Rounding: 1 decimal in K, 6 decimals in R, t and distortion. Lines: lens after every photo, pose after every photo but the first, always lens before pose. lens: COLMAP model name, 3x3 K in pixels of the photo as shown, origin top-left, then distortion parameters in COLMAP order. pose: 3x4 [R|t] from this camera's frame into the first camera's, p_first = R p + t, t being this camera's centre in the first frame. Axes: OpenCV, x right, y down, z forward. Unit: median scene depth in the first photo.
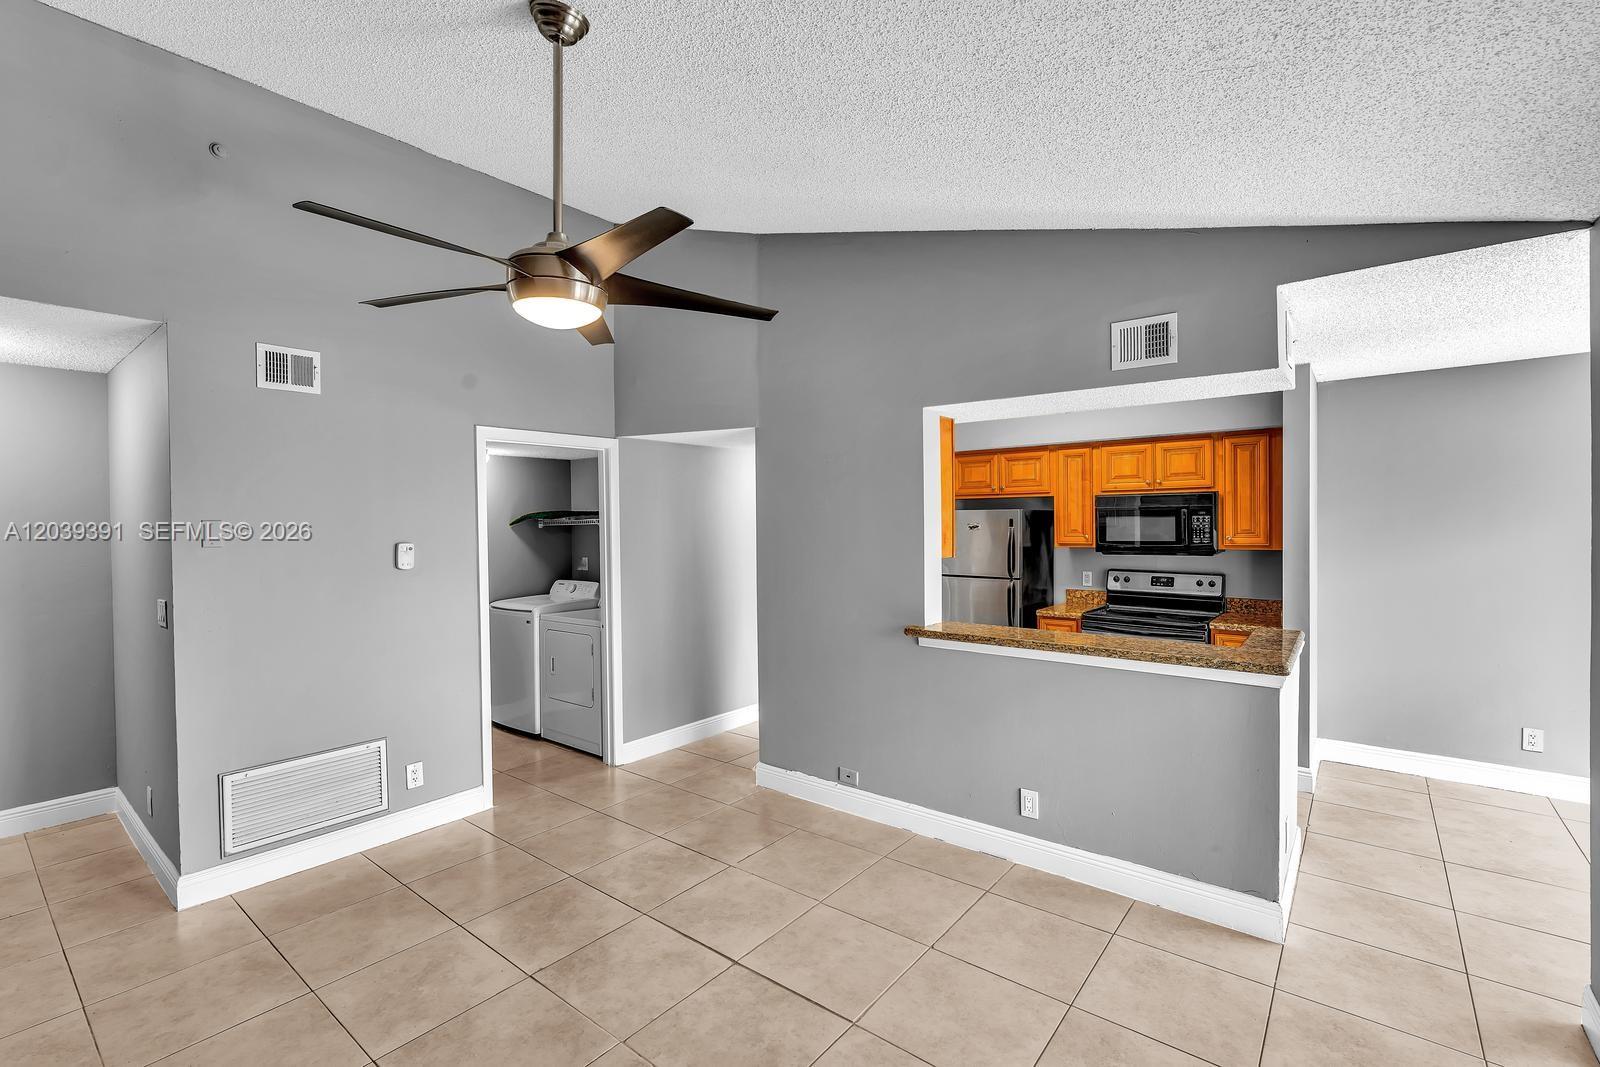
lens RADIAL K [[712.9, 0, 790.6], [0, 712.9, 533.6], [0, 0, 1]] dist [-0.006147, 0.000497]
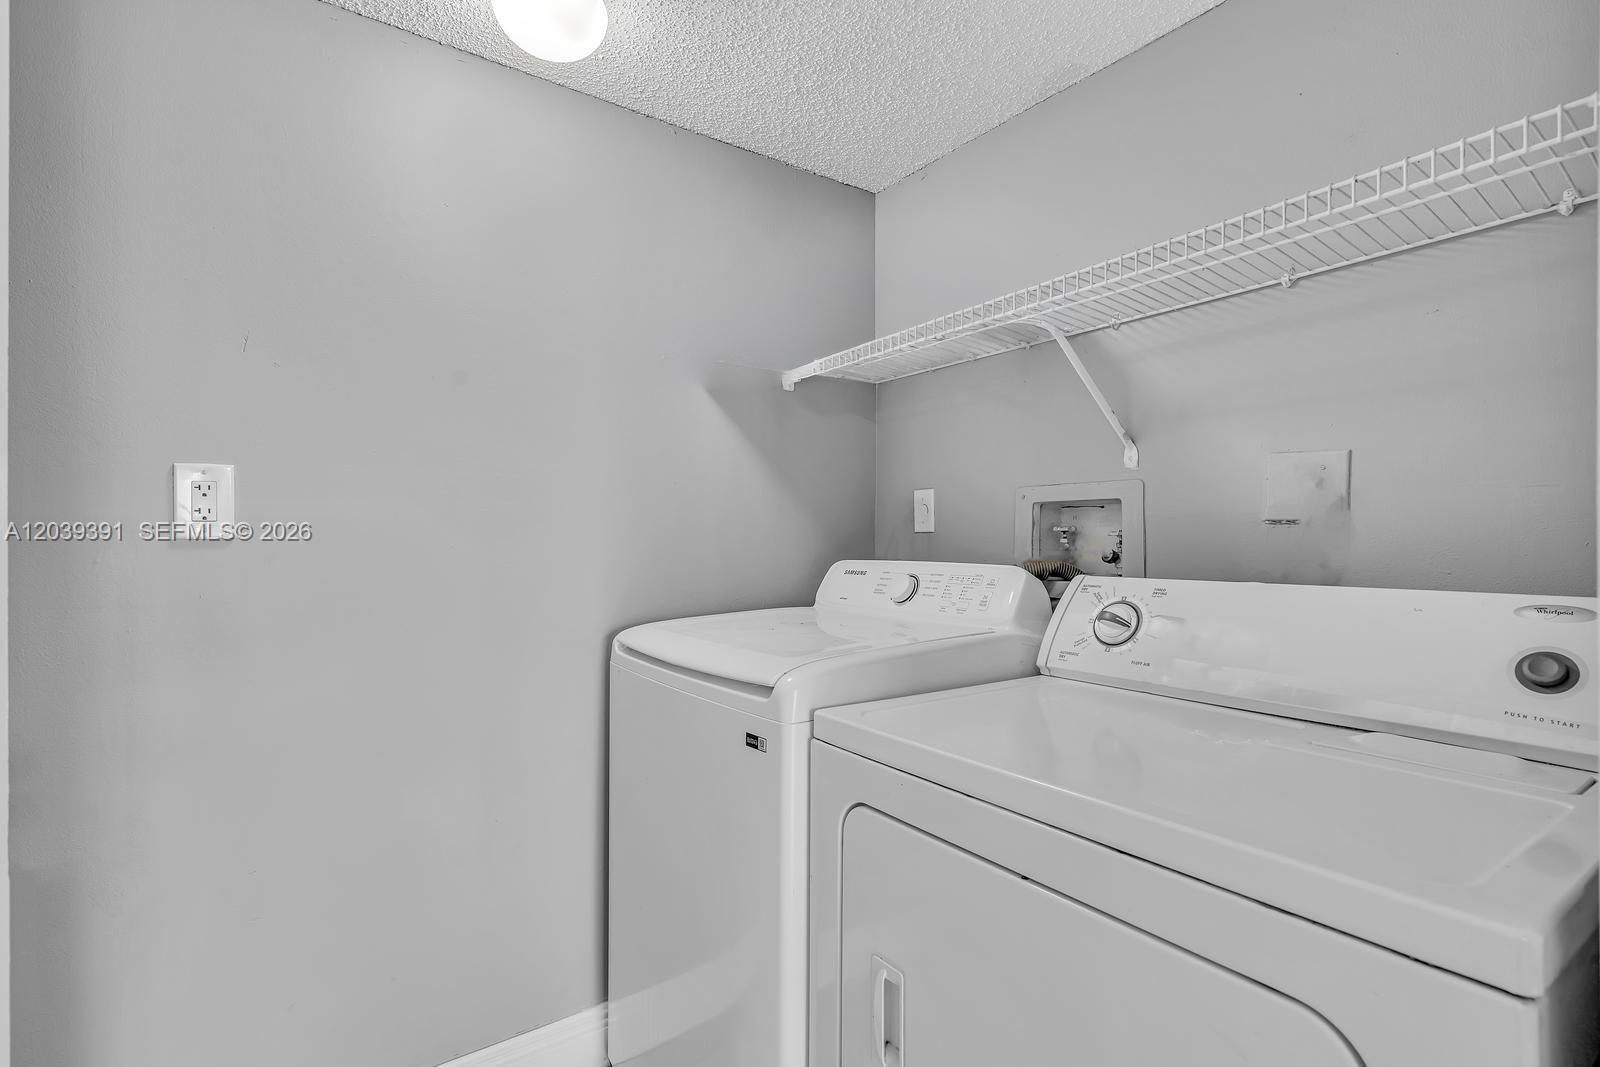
lens RADIAL K [[712.9, 0, 790.6], [0, 712.9, 533.6], [0, 0, 1]] dist [-0.006147, 0.000497]
pose [[0.964005, 0.007957, -0.265764, -0.273361], [-0.013234, 0.999749, -0.018073, 0.060960], [0.265554, 0.020940, 0.963869, 0.722870]]
